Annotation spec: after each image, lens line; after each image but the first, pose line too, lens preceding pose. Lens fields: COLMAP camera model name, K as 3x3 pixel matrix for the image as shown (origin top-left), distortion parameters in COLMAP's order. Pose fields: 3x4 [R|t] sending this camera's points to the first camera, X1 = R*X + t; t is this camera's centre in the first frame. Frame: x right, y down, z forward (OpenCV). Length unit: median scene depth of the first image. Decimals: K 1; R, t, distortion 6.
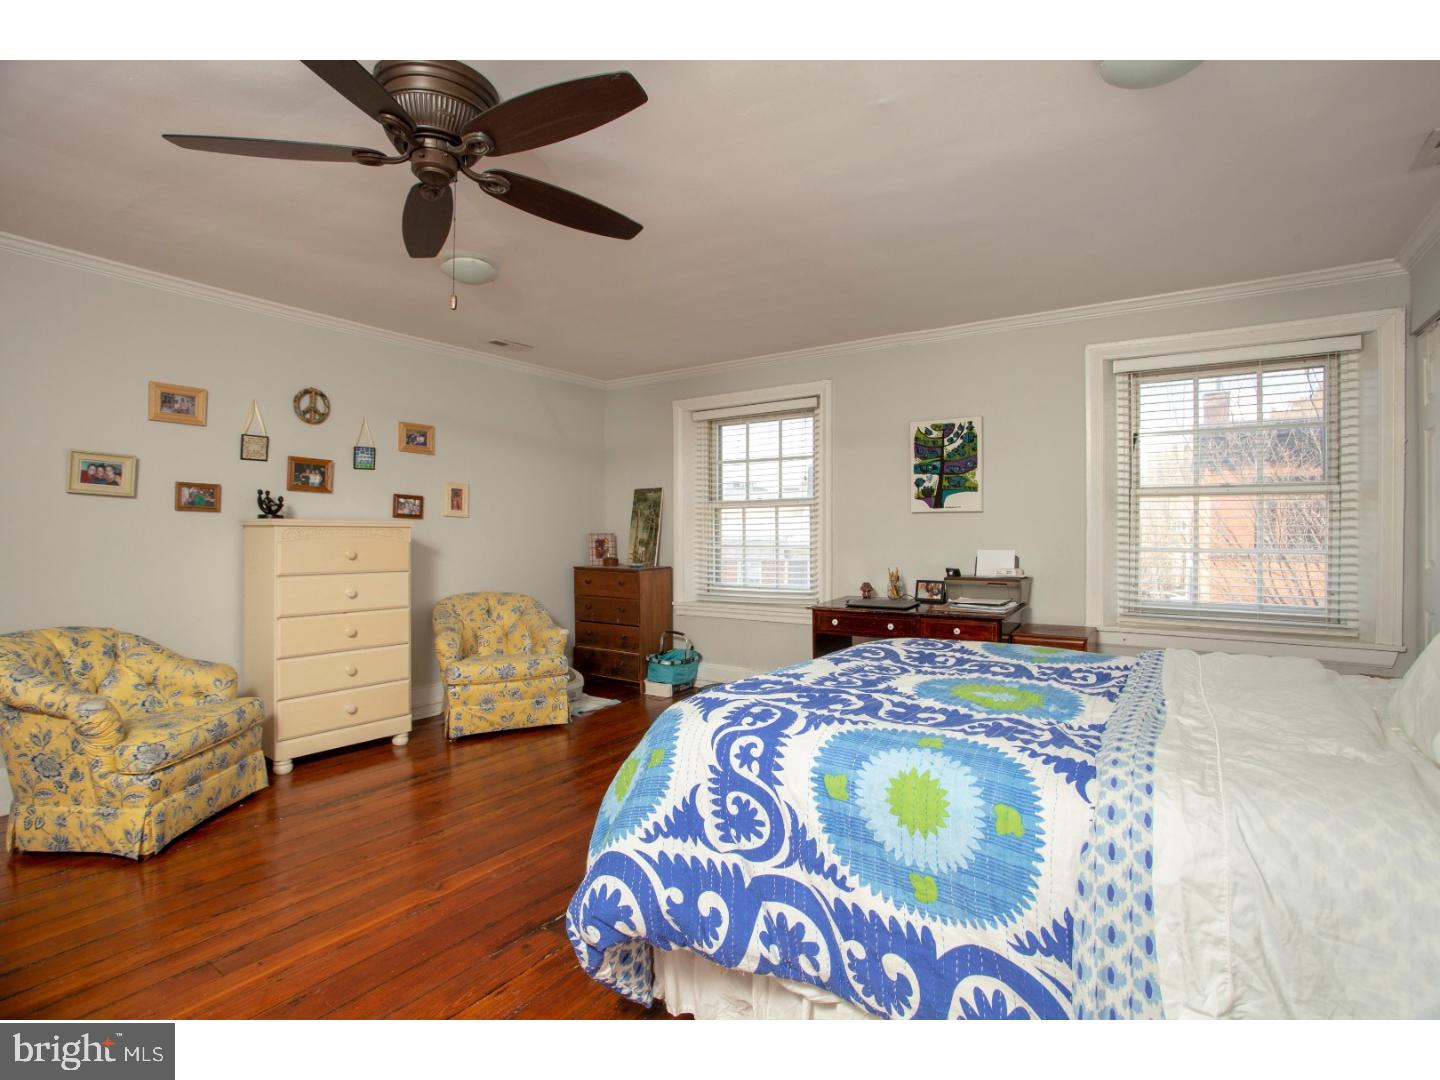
lens RADIAL K [[715.5, 0, 720.0], [0, 715.5, 540.0], [0, 0, 1]] dist [-0.022724, -0.000103]
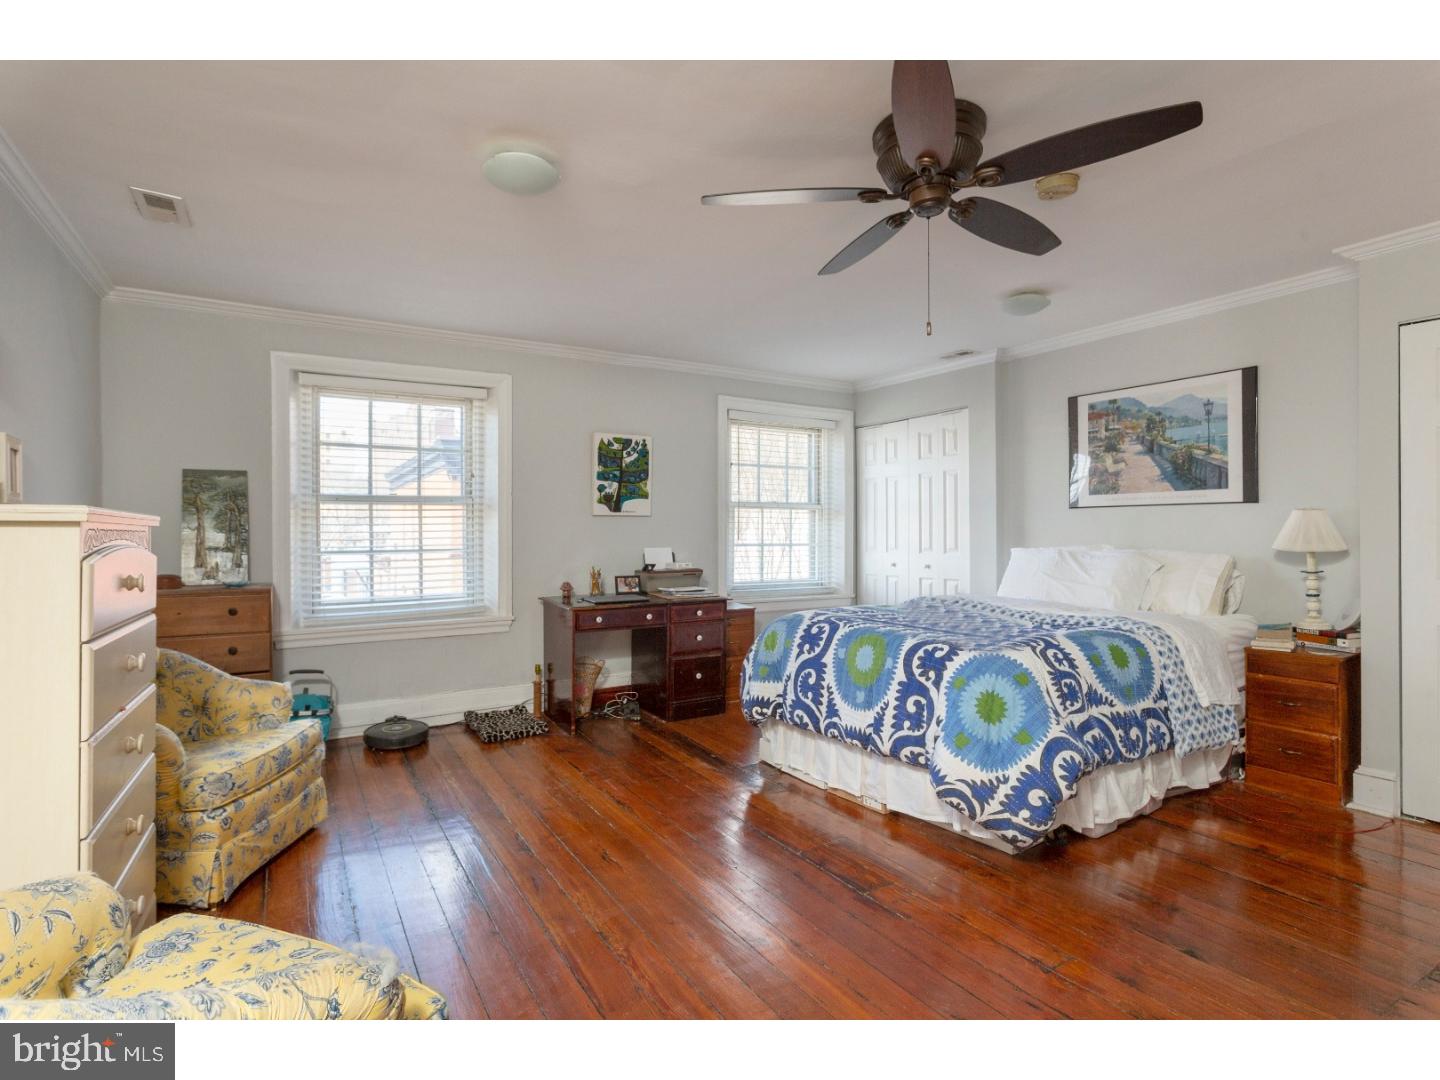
lens RADIAL K [[743.3, 0, 720.0], [0, 743.3, 540.0], [0, 0, 1]] dist [-0.001243, -0.000197]
pose [[0.426264, -0.005367, 0.904583, -0.690107], [0.016938, 0.999854, -0.002049, 0.004728], [-0.904440, 0.016195, 0.426293, 0.352662]]
